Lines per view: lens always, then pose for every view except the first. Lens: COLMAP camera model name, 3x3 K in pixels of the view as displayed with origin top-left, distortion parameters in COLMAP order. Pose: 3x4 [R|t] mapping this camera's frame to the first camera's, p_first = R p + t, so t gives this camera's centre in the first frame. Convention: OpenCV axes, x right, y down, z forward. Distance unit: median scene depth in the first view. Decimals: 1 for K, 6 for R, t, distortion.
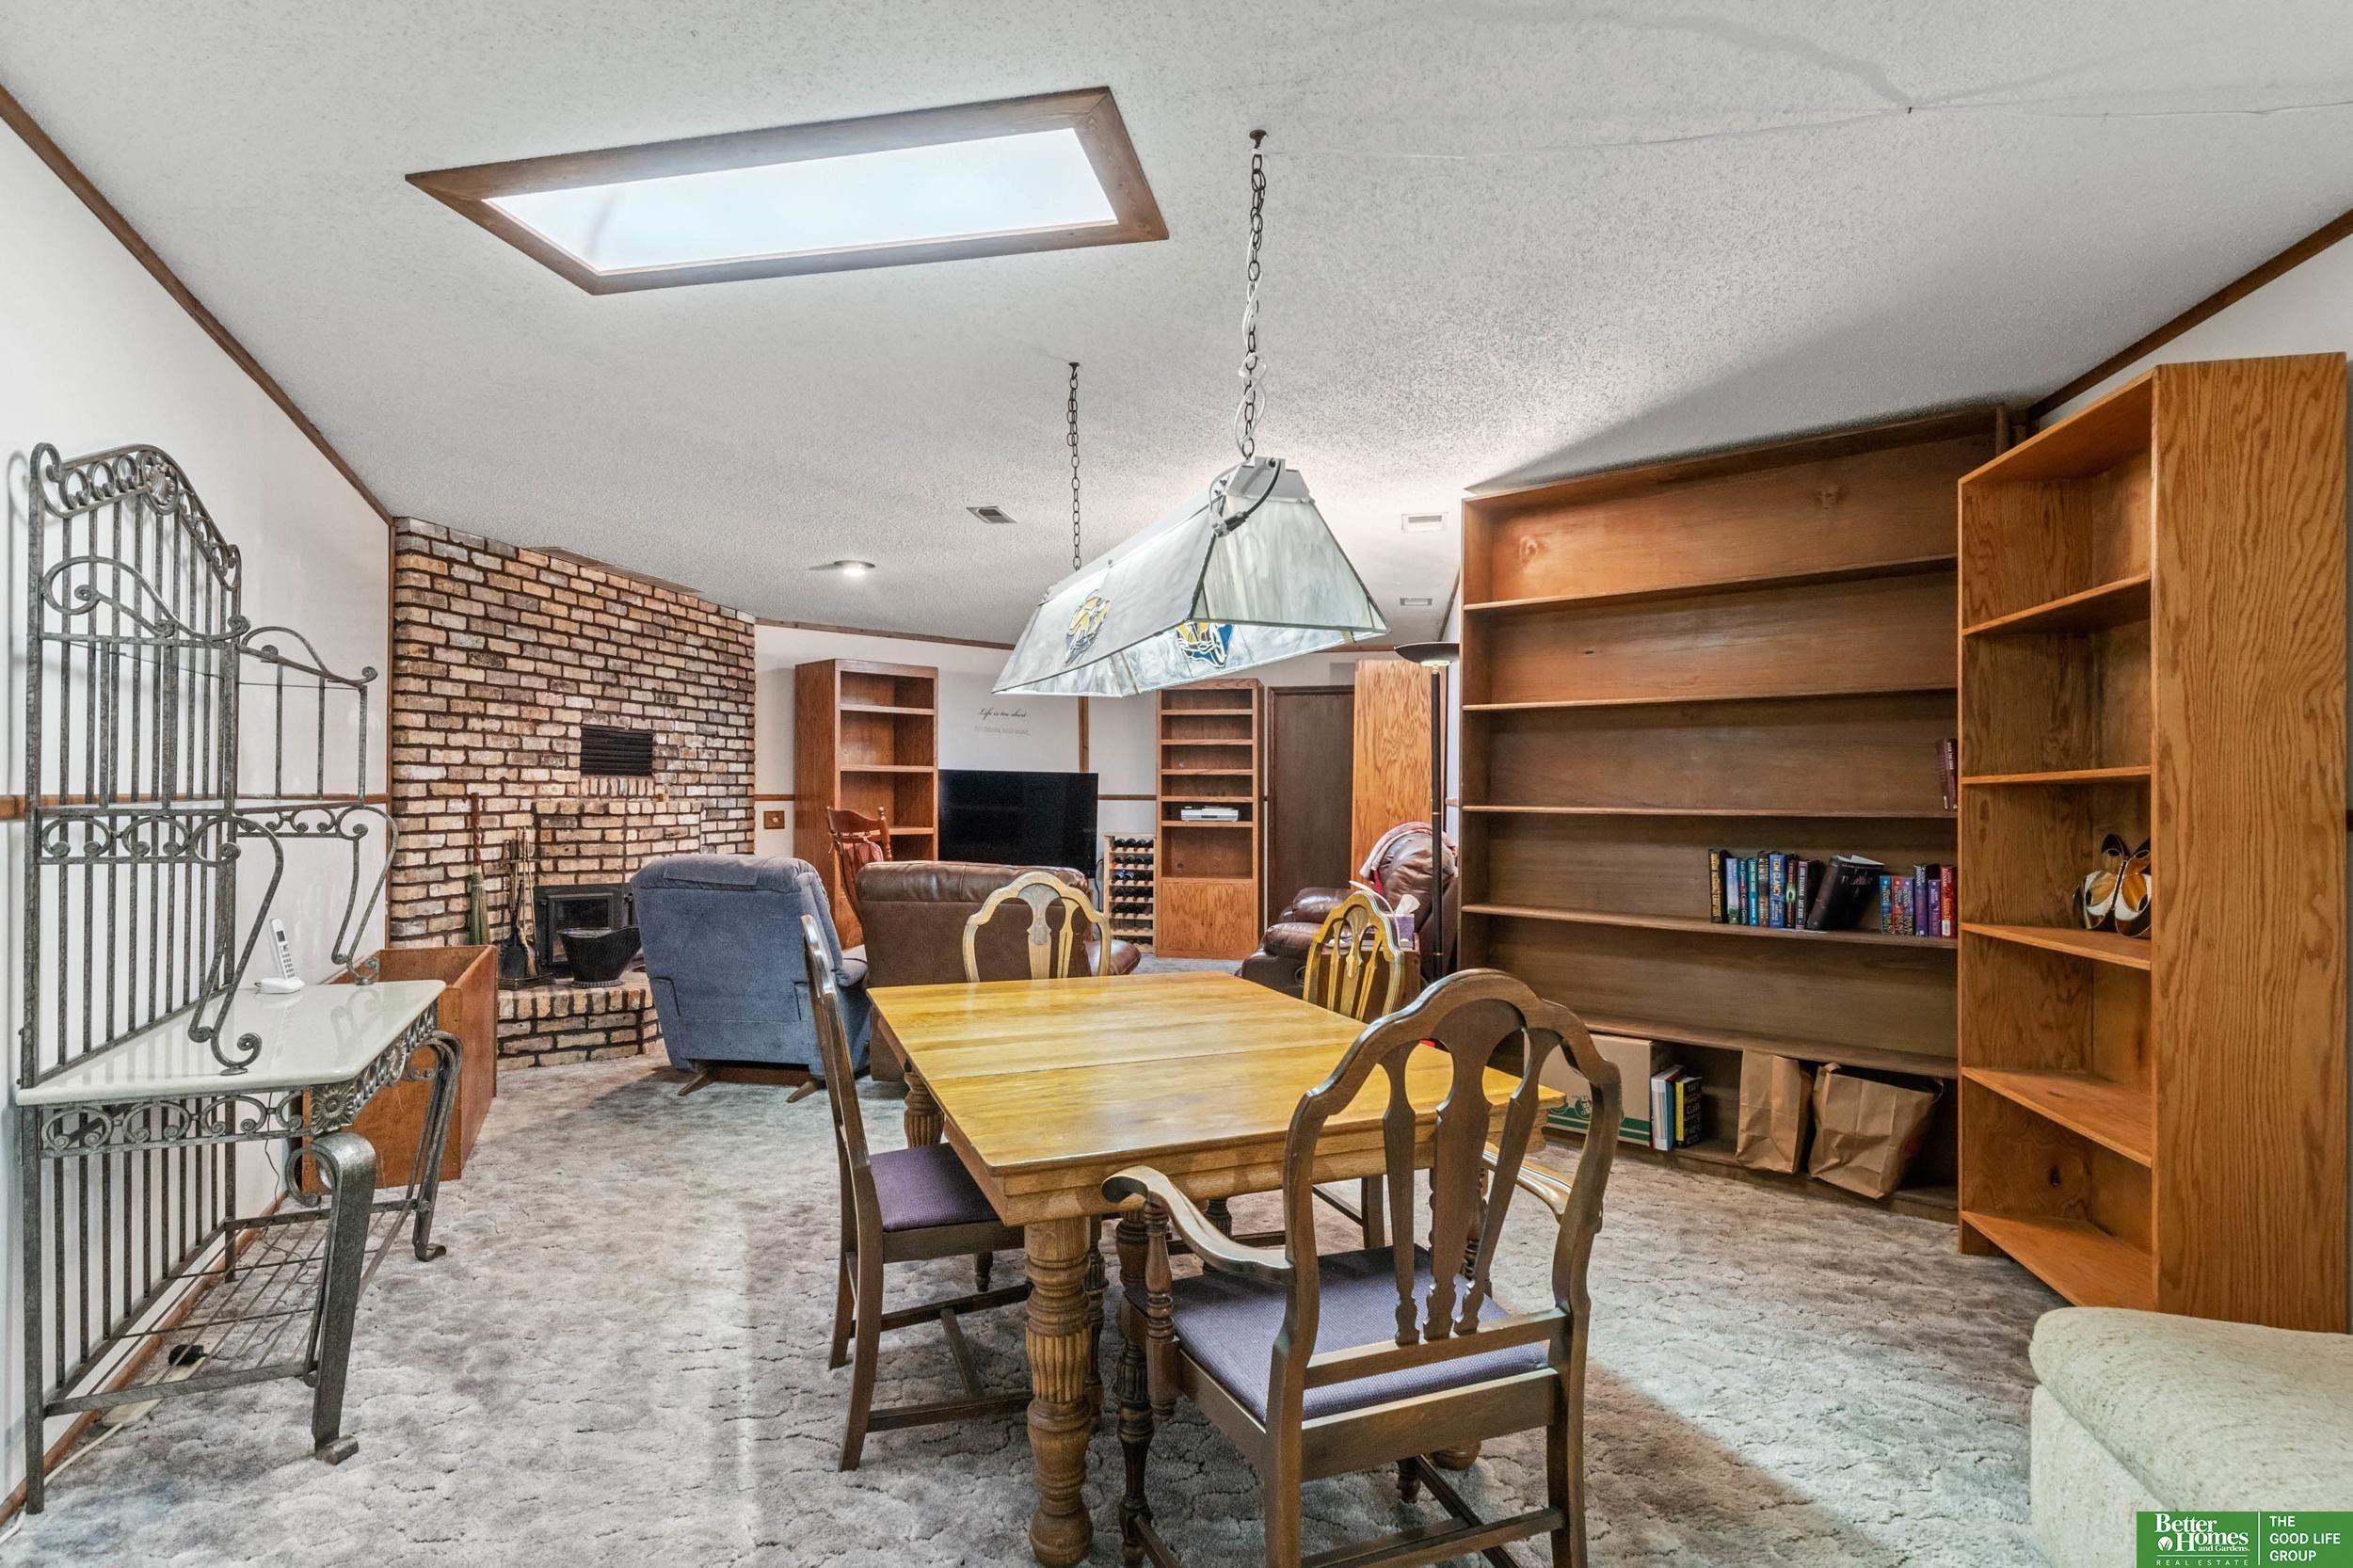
lens RADIAL K [[1135.2, 0, 1172.5], [0, 1135.2, 787.0], [0, 0, 1]] dist [-0.004671, -0.000710]
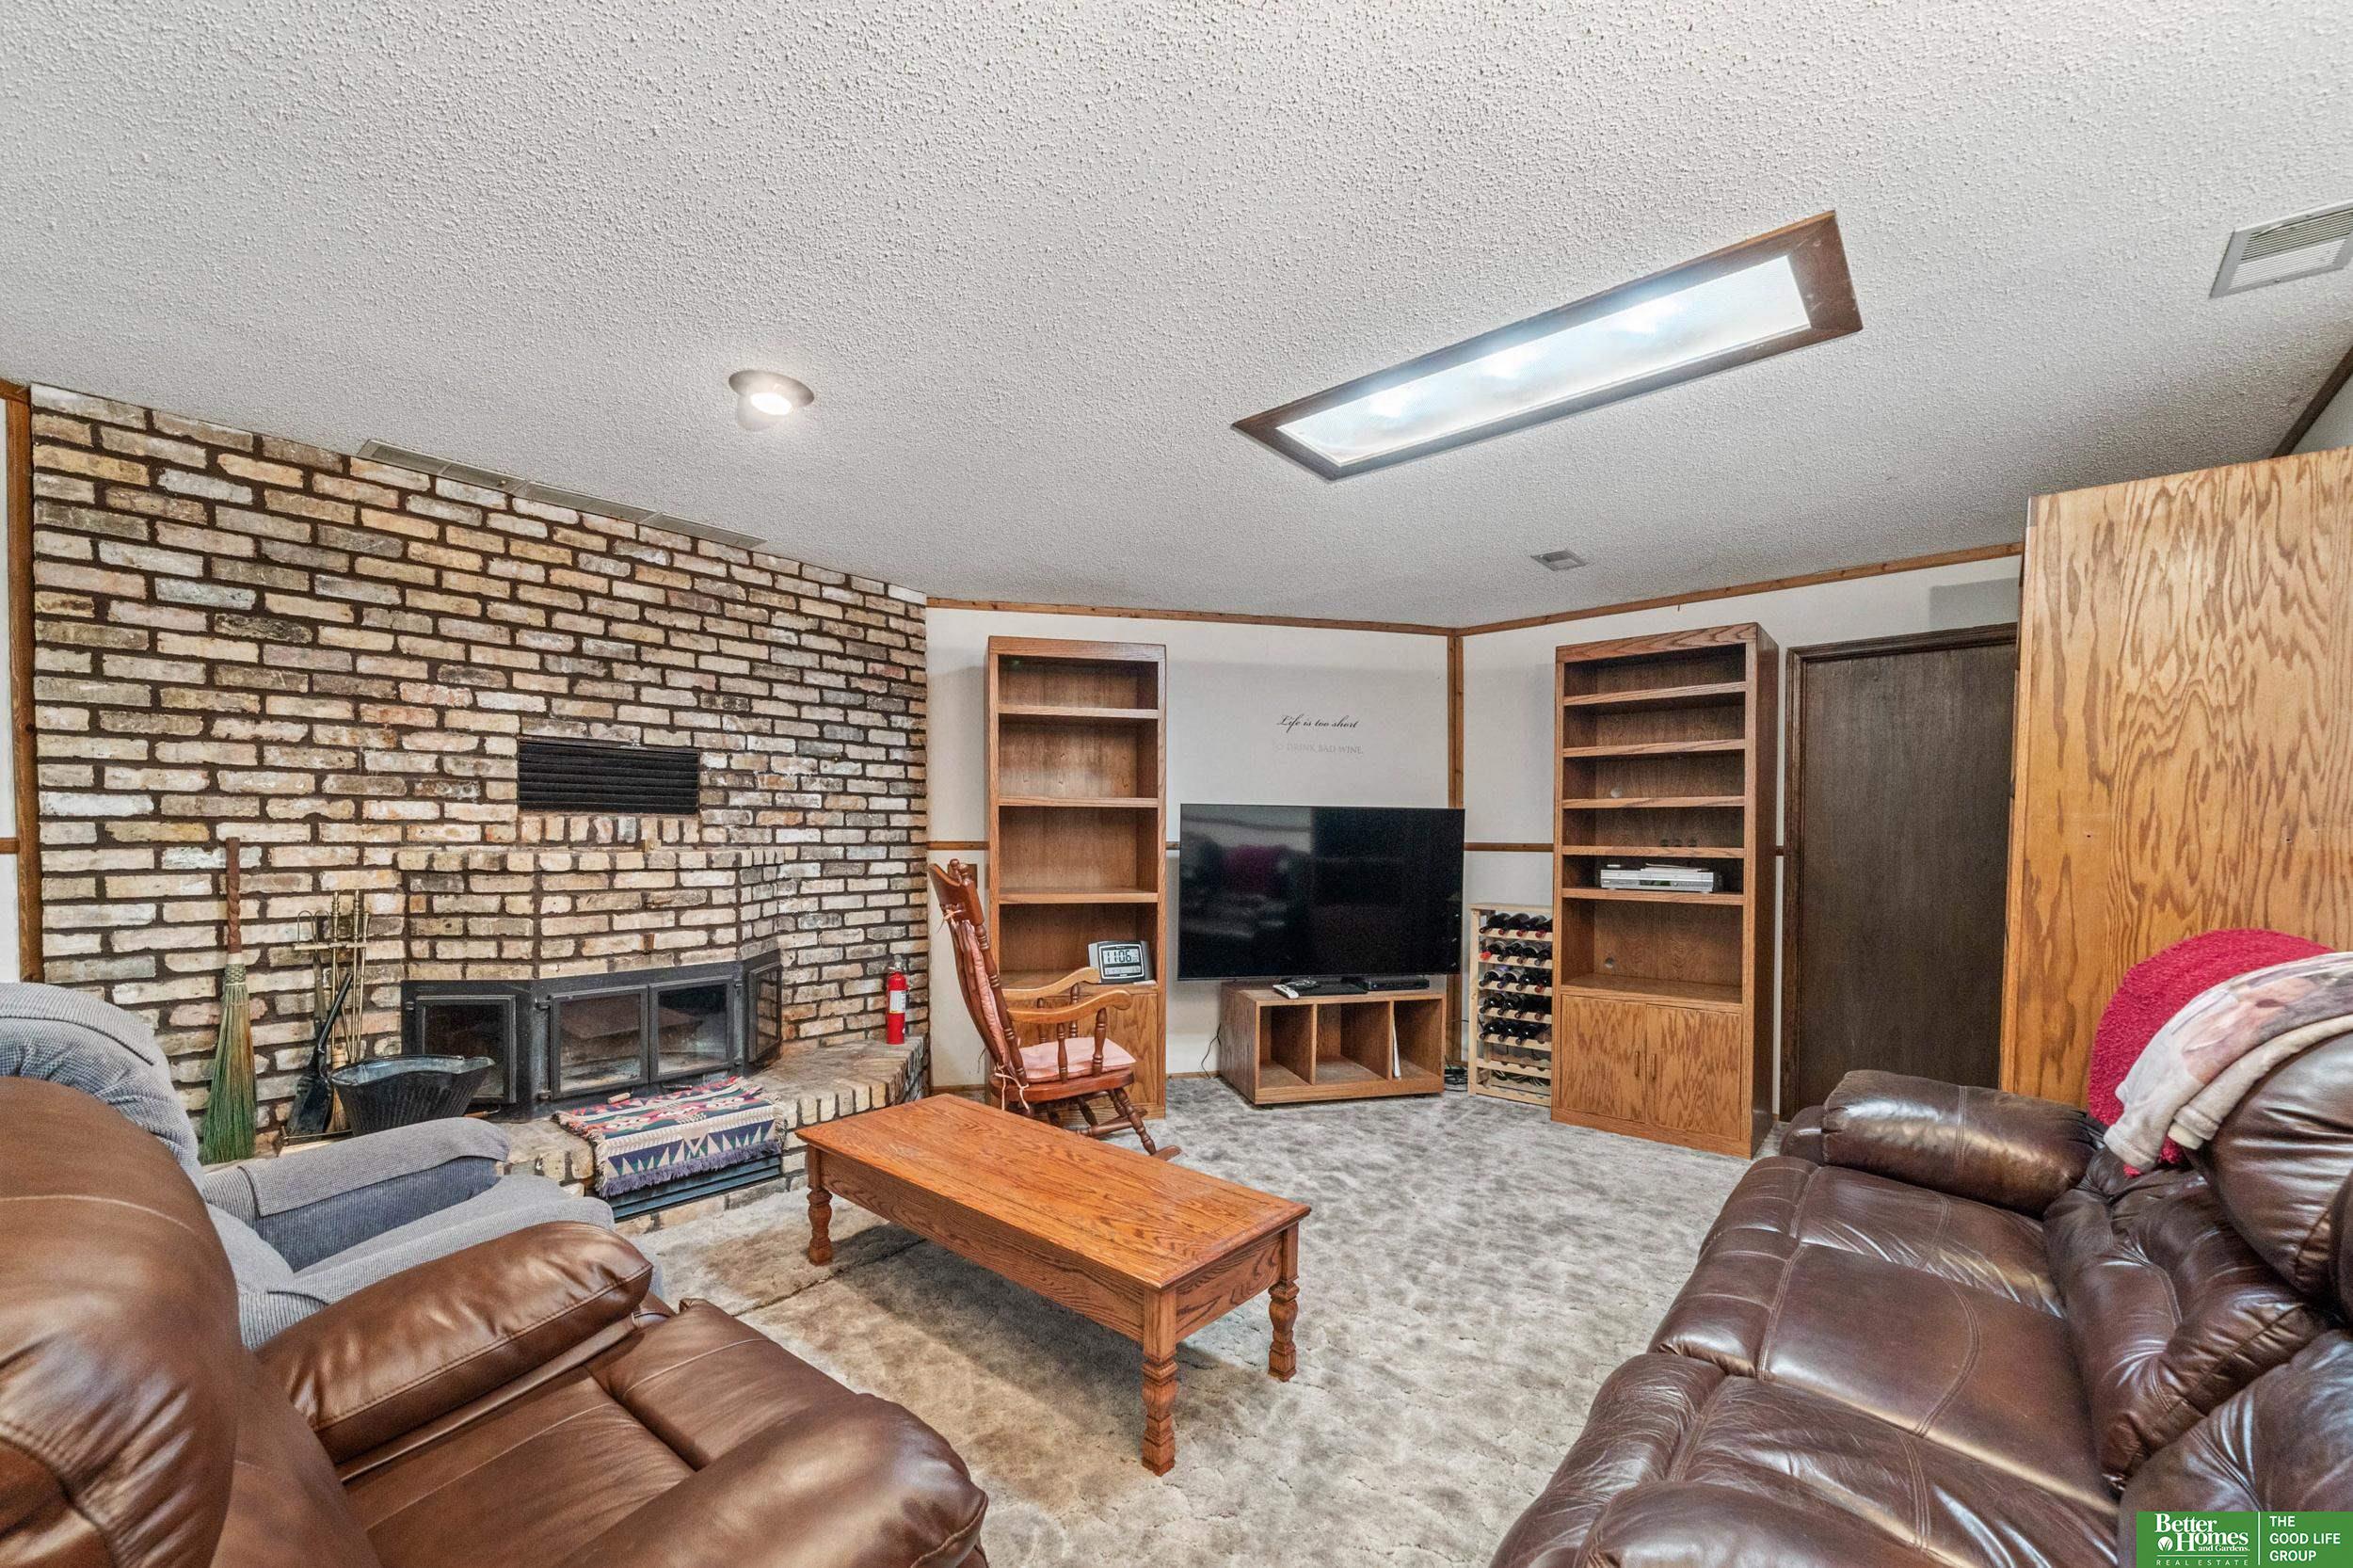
lens RADIAL K [[937.7, 0, 1172.9], [0, 937.7, 855.3], [0, 0, 1]] dist [-0.004930, -0.000455]
pose [[0.864789, 0.009740, -0.502041, 0.087726], [0.000855, 0.999782, 0.020868, 0.004192], [0.502135, -0.018476, 0.864592, 0.724016]]
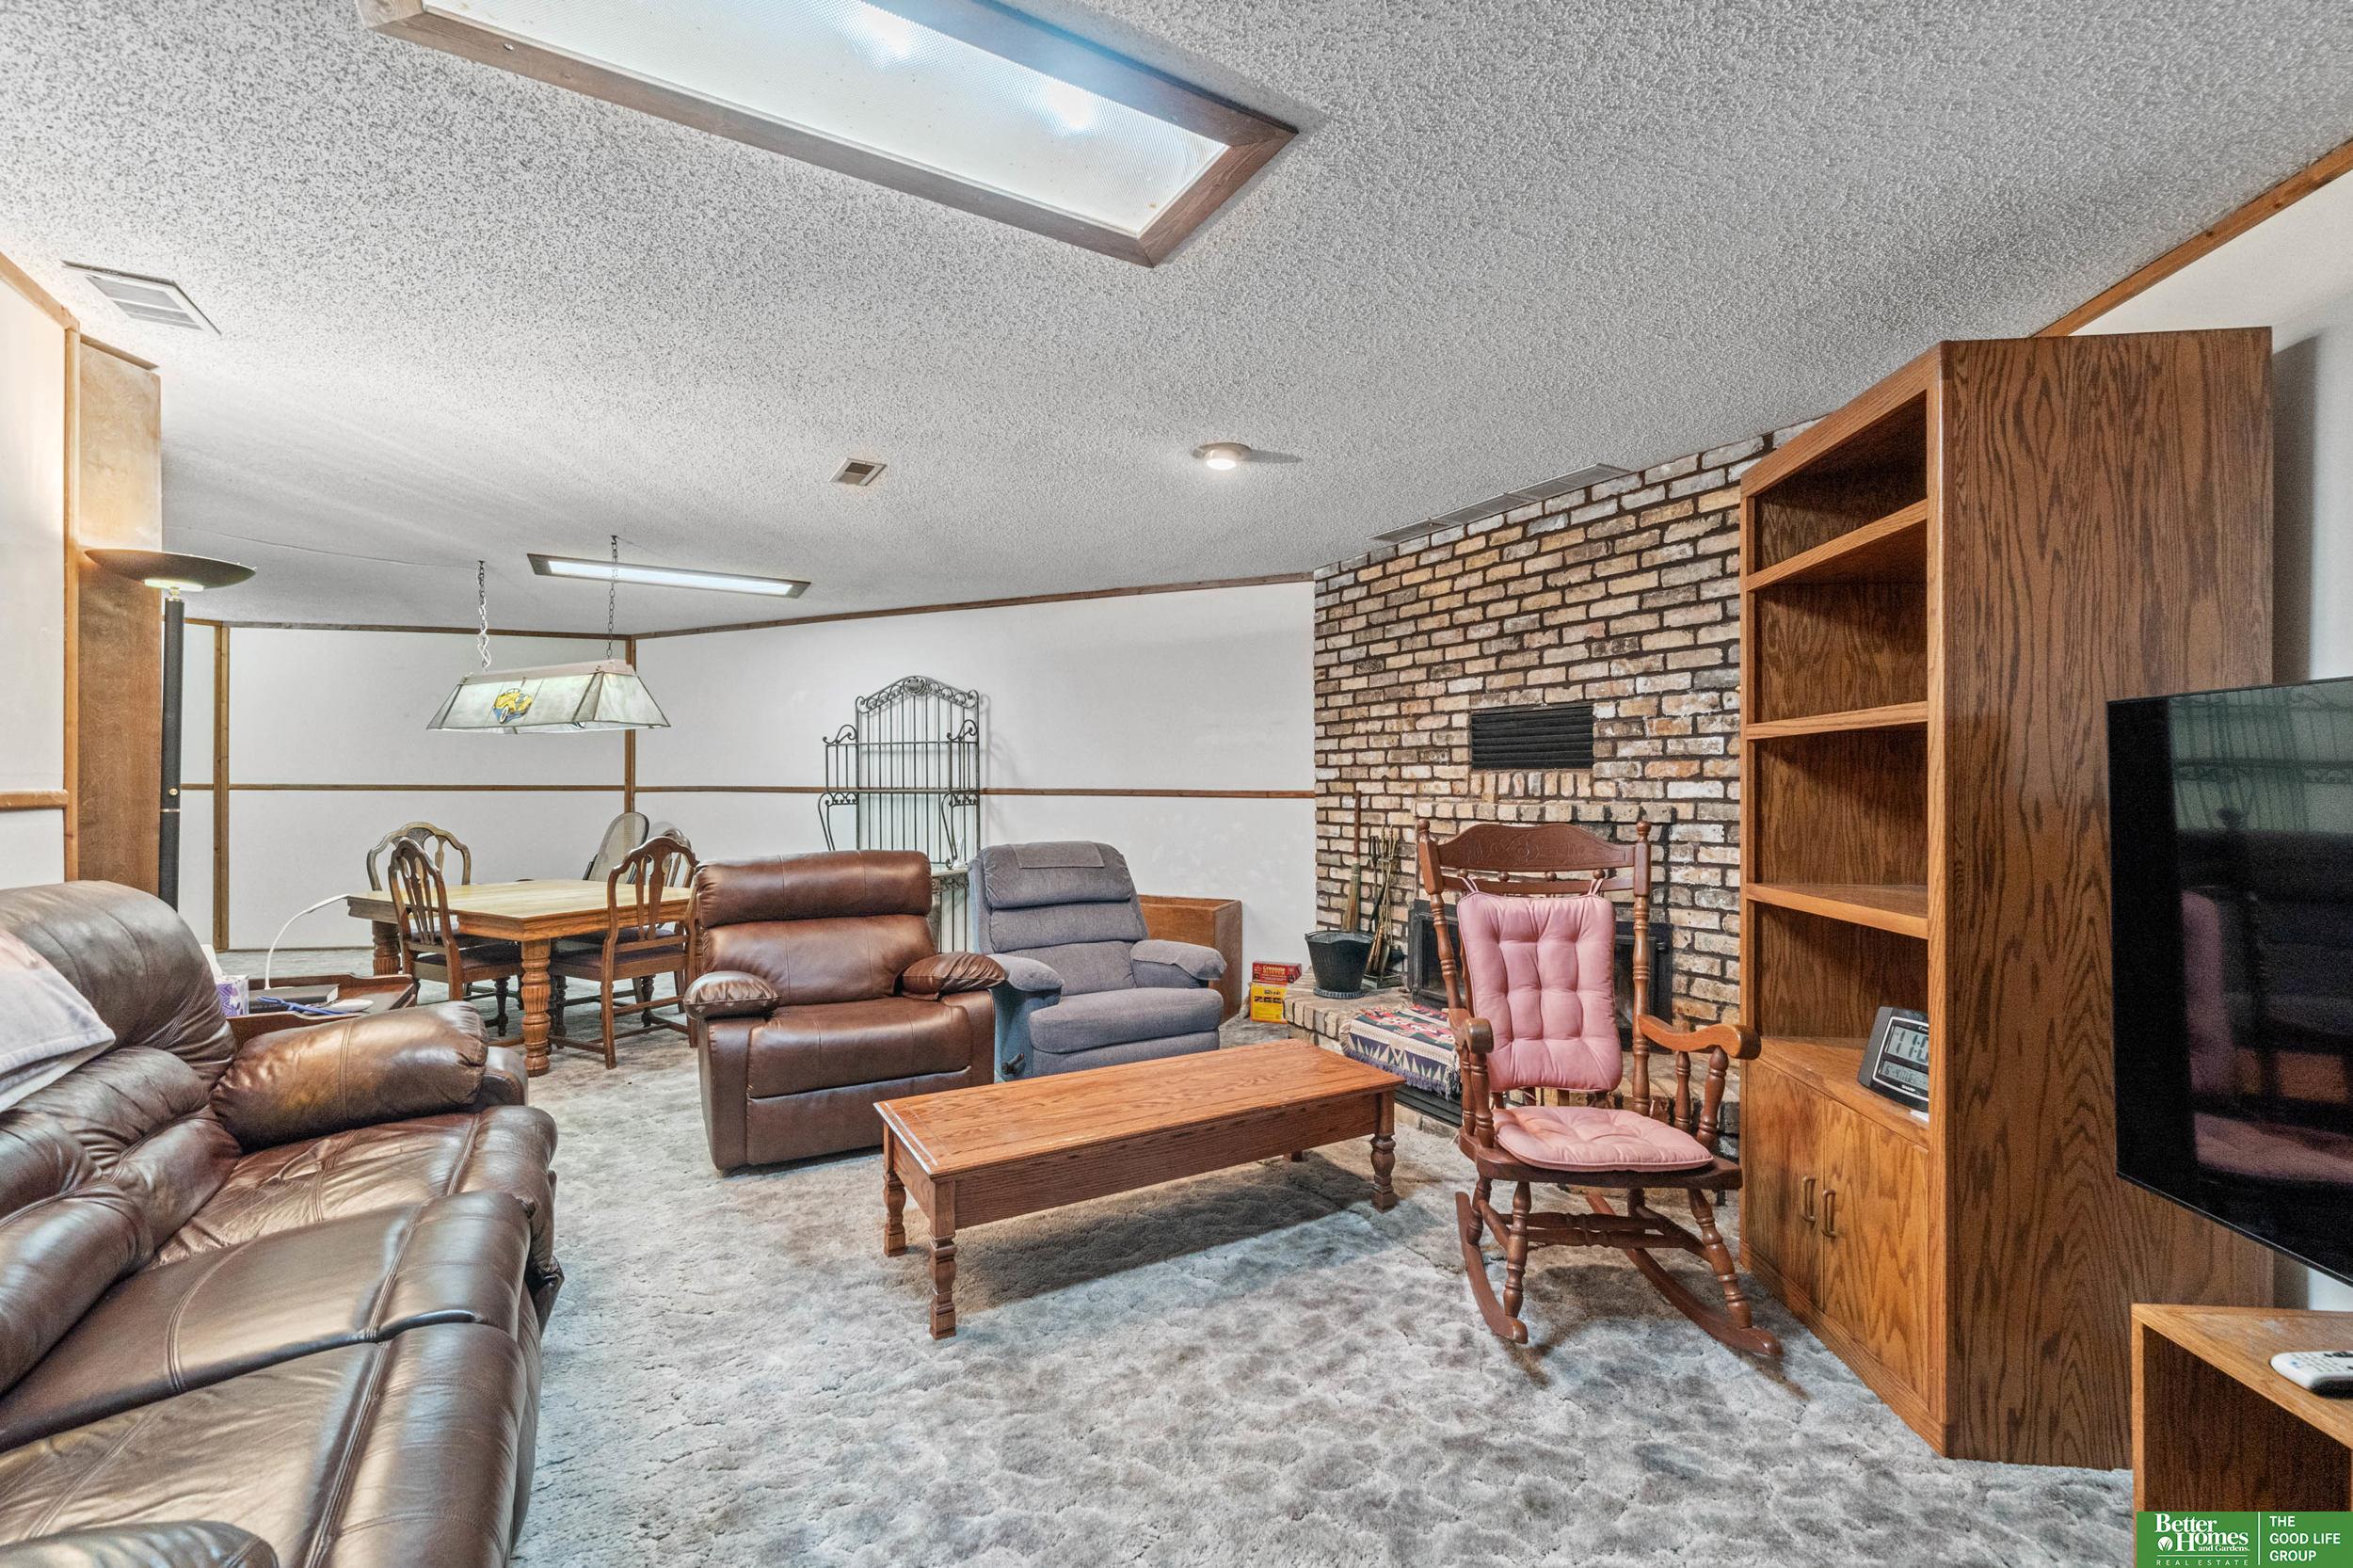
lens RADIAL K [[968.5, 0, 1158.4], [0, 968.5, 785.9], [0, 0, 1]] dist [-0.006440, 0.000447]
pose [[-0.765288, -0.005657, -0.643664, 0.119518], [-0.002658, 0.999981, -0.005628, 0.005656], [0.643683, -0.002597, -0.765288, 1.416129]]
